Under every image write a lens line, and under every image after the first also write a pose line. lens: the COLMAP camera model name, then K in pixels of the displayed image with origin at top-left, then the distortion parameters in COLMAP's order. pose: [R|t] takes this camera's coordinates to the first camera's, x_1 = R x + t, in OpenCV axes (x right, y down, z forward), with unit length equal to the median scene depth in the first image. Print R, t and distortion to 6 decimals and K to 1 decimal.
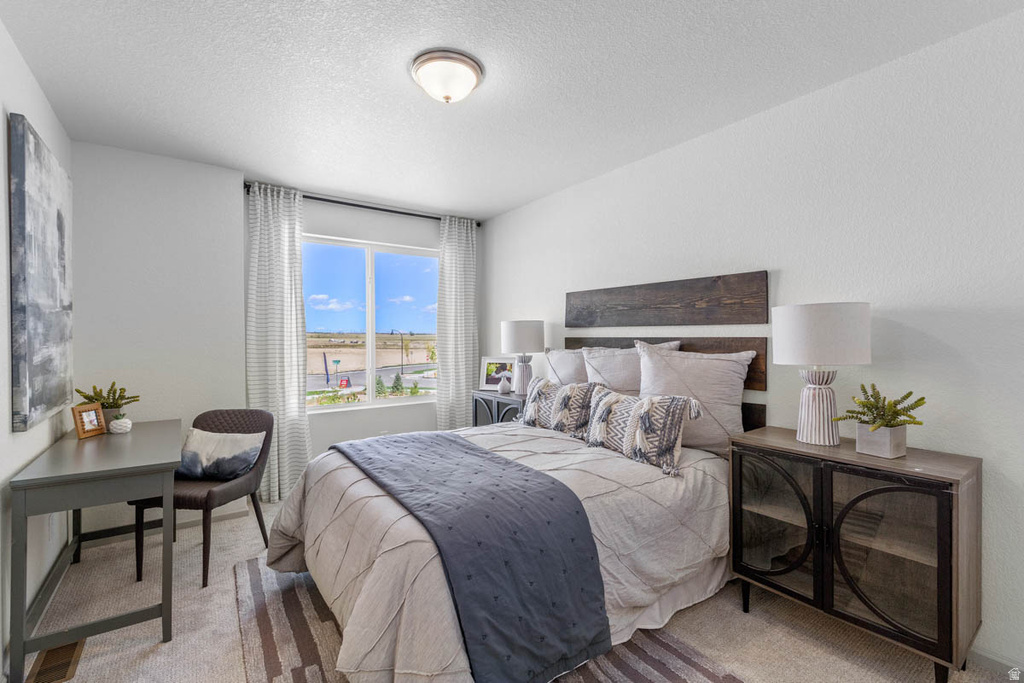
lens RADIAL K [[454.4, 0, 502.1], [0, 454.4, 342.7], [0, 0, 1]] dist [0.001903, 0.000115]
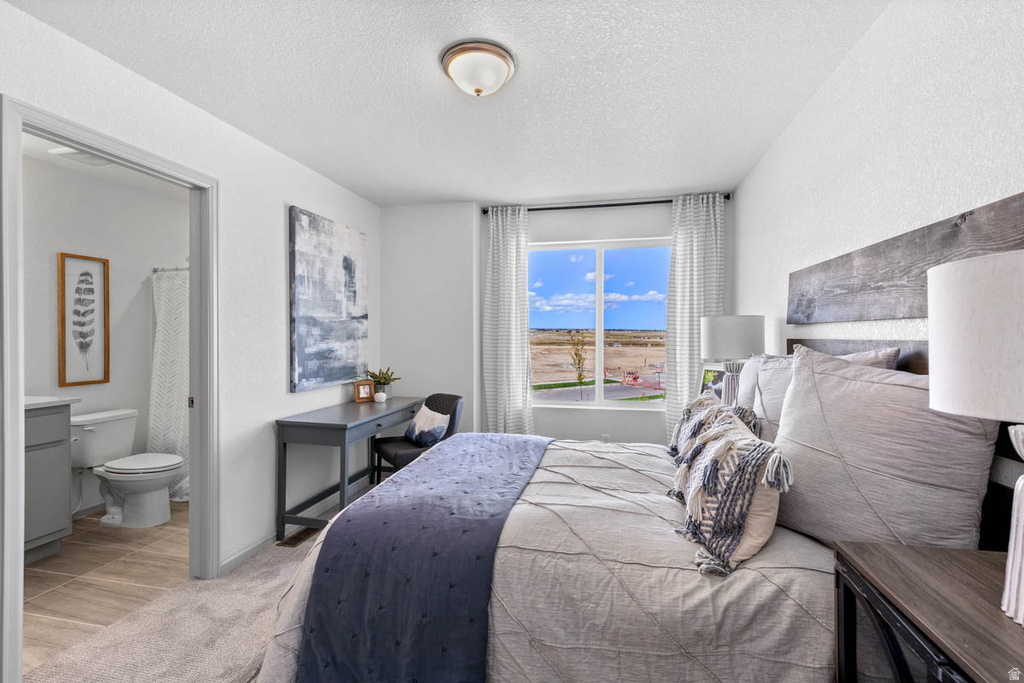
lens RADIAL K [[454.4, 0, 510.1], [0, 454.4, 341.5], [0, 0, 1]] dist [0.001903, 0.000115]
pose [[0.669533, 0.011414, -0.742695, 0.552964], [-0.011615, 0.999921, 0.004895, -0.009126], [0.742691, 0.005349, 0.669612, 0.347911]]
